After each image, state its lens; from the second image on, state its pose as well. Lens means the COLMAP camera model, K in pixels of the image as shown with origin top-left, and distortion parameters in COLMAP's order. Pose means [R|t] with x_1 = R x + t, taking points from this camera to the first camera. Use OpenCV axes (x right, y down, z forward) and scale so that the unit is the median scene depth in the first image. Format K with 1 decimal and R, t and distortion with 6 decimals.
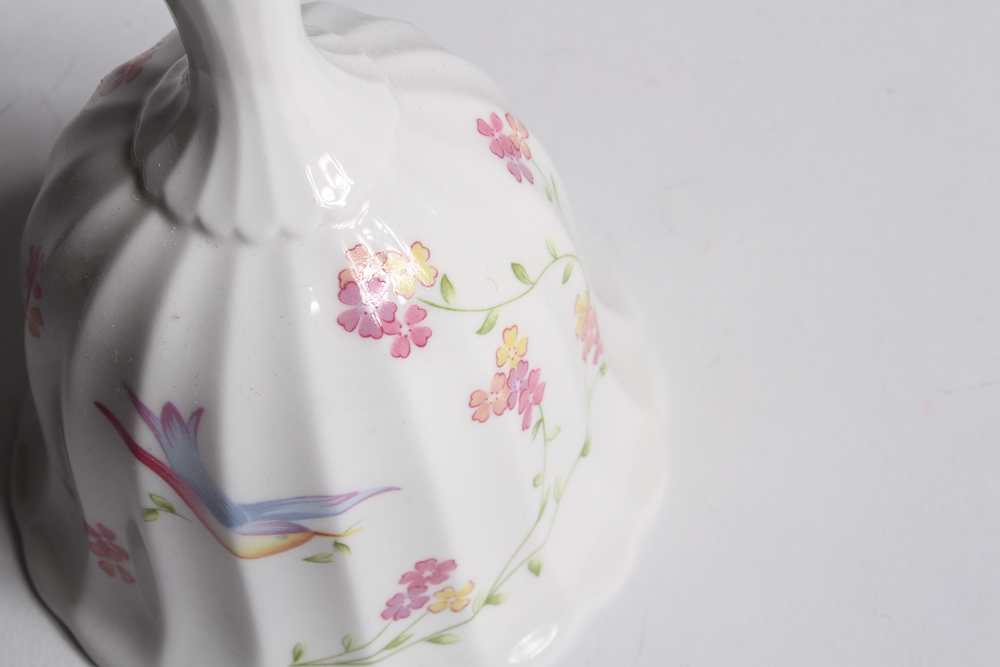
lens RADIAL K [[2248.7, 0, 507.5], [0, 2248.7, 338.7], [0, 0, 1]] dist [0.025219, 0.000000]
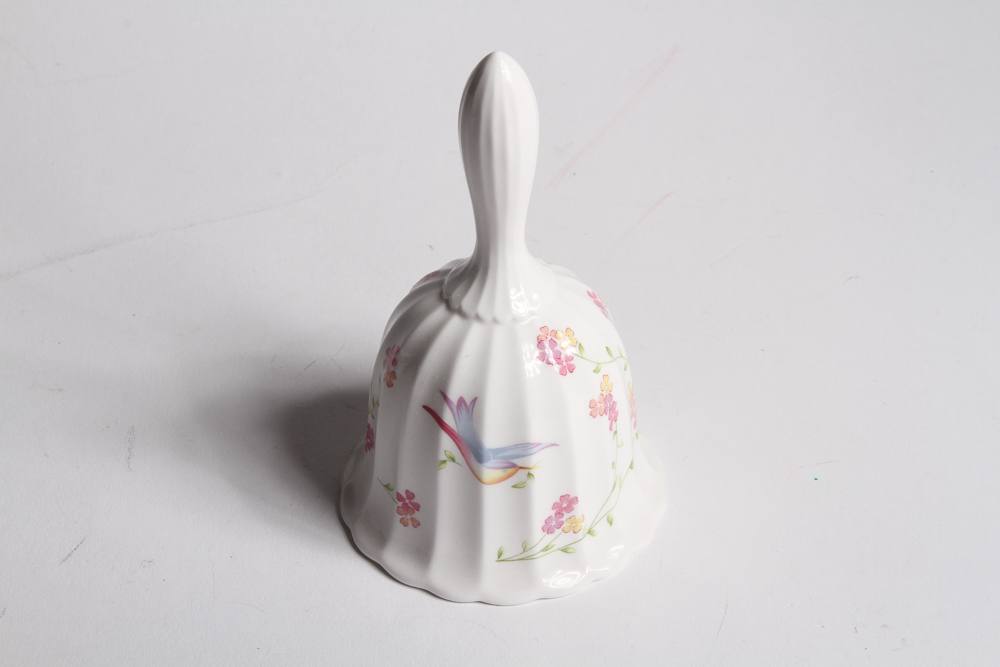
lens RADIAL K [[2248.7, 0, 497.5], [0, 2248.7, 335.6], [0, 0, 1]] dist [0.025219, 0.000000]
pose [[0.997873, 0.001578, 0.065167, -0.254351], [0.020839, 0.939526, -0.341844, 0.726784], [-0.061765, 0.342475, 0.937494, -1.123718]]
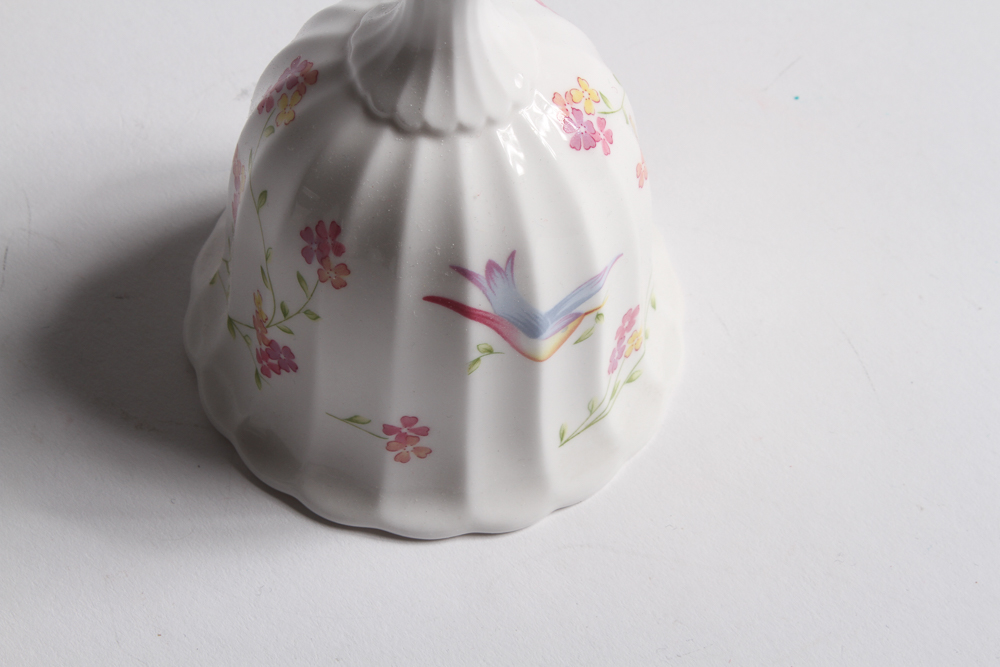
lens RADIAL K [[2248.7, 0, 496.8], [0, 2248.7, 331.3], [0, 0, 1]] dist [0.025219, 0.000000]
pose [[0.782370, -0.468240, 0.410668, -0.706721], [0.489991, 0.869781, 0.058227, -0.011157], [-0.384456, 0.155668, 0.909924, -0.233250]]
